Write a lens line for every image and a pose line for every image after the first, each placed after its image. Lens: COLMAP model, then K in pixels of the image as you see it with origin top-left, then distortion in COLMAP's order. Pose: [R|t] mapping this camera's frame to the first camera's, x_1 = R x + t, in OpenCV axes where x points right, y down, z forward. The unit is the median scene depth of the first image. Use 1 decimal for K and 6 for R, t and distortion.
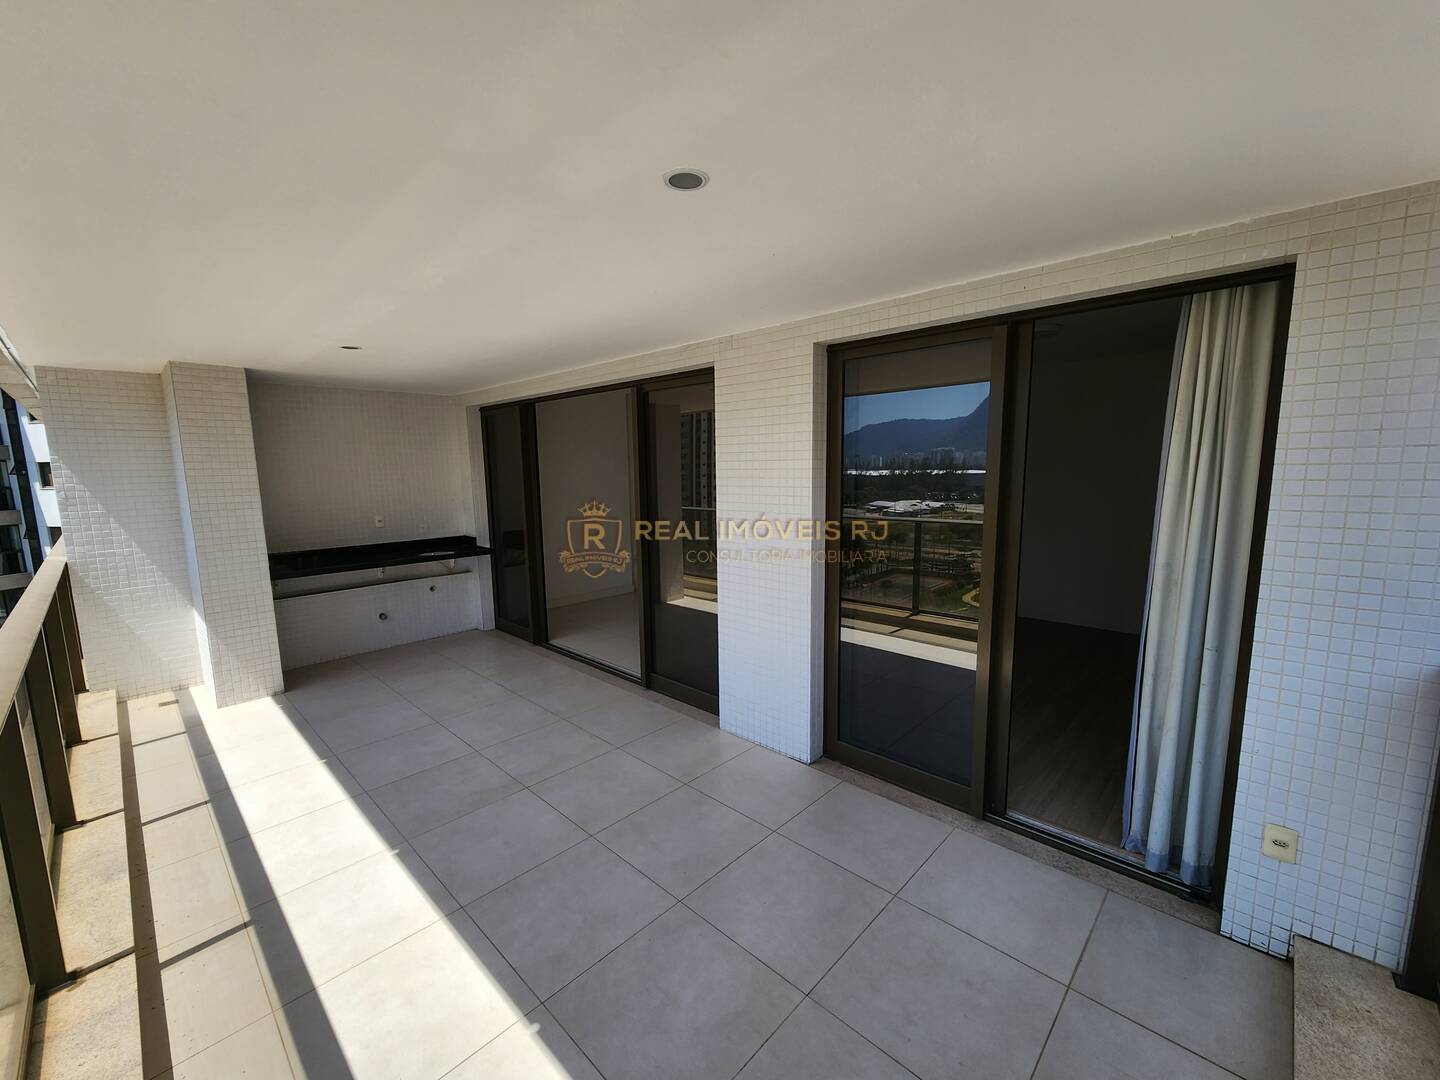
lens RADIAL K [[586.1, 0, 715.3], [0, 586.1, 545.8], [0, 0, 1]] dist [0.002483, -0.002837]
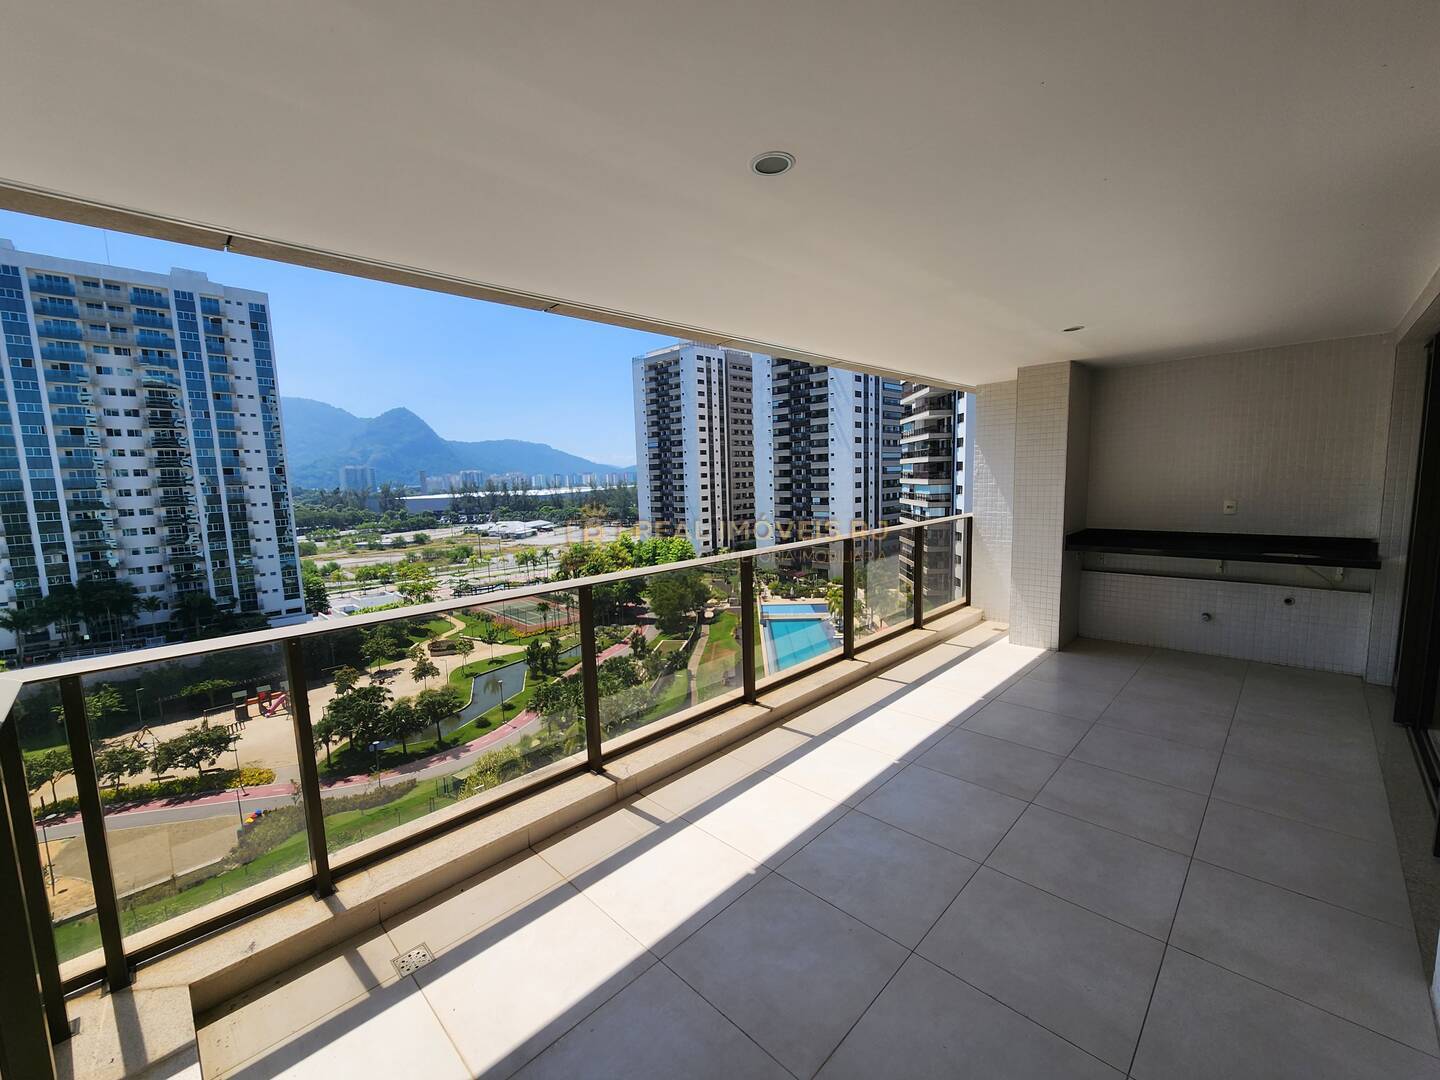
lens RADIAL K [[586.1, 0, 708.5], [0, 586.1, 546.1], [0, 0, 1]] dist [0.002483, -0.002837]
pose [[-0.033938, 0.132491, -0.990603, 0.298100], [-0.101136, 0.985631, 0.135291, -0.024668], [0.994294, 0.104777, -0.020050, 0.277326]]
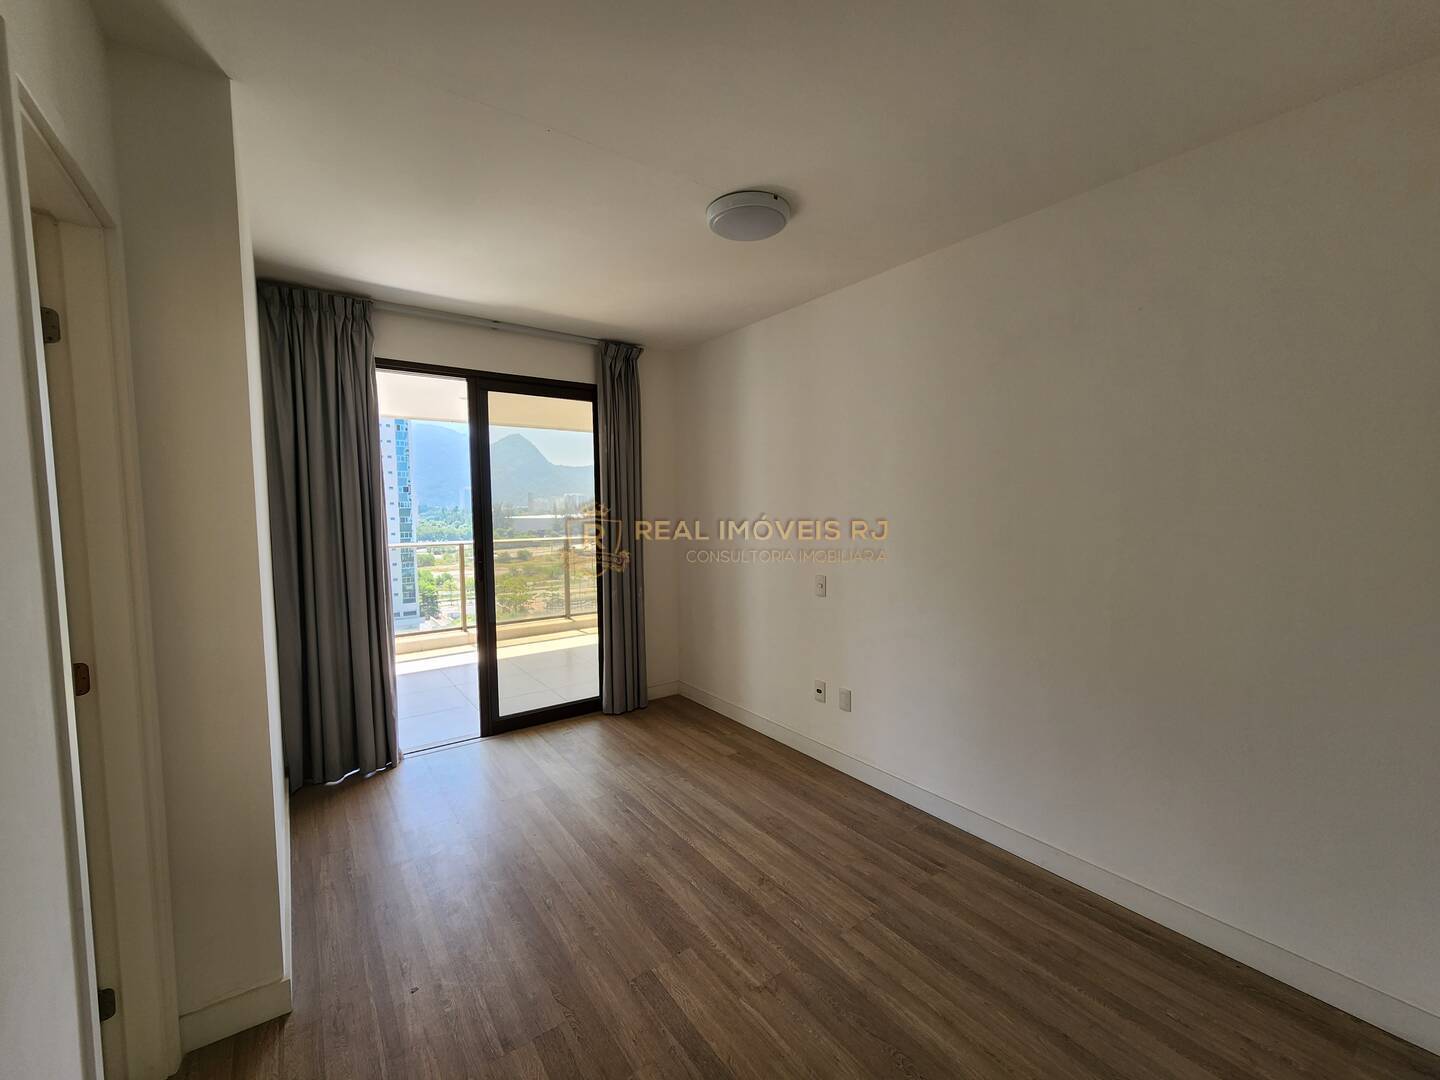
lens RADIAL K [[586.1, 0, 715.2], [0, 586.1, 548.6], [0, 0, 1]] dist [0.002483, -0.002837]
pose [[-0.181500, 0.086149, -0.979610, 0.343523], [-0.126327, 0.985859, 0.110104, -0.032793], [0.975243, 0.143735, -0.168051, 0.318104]]
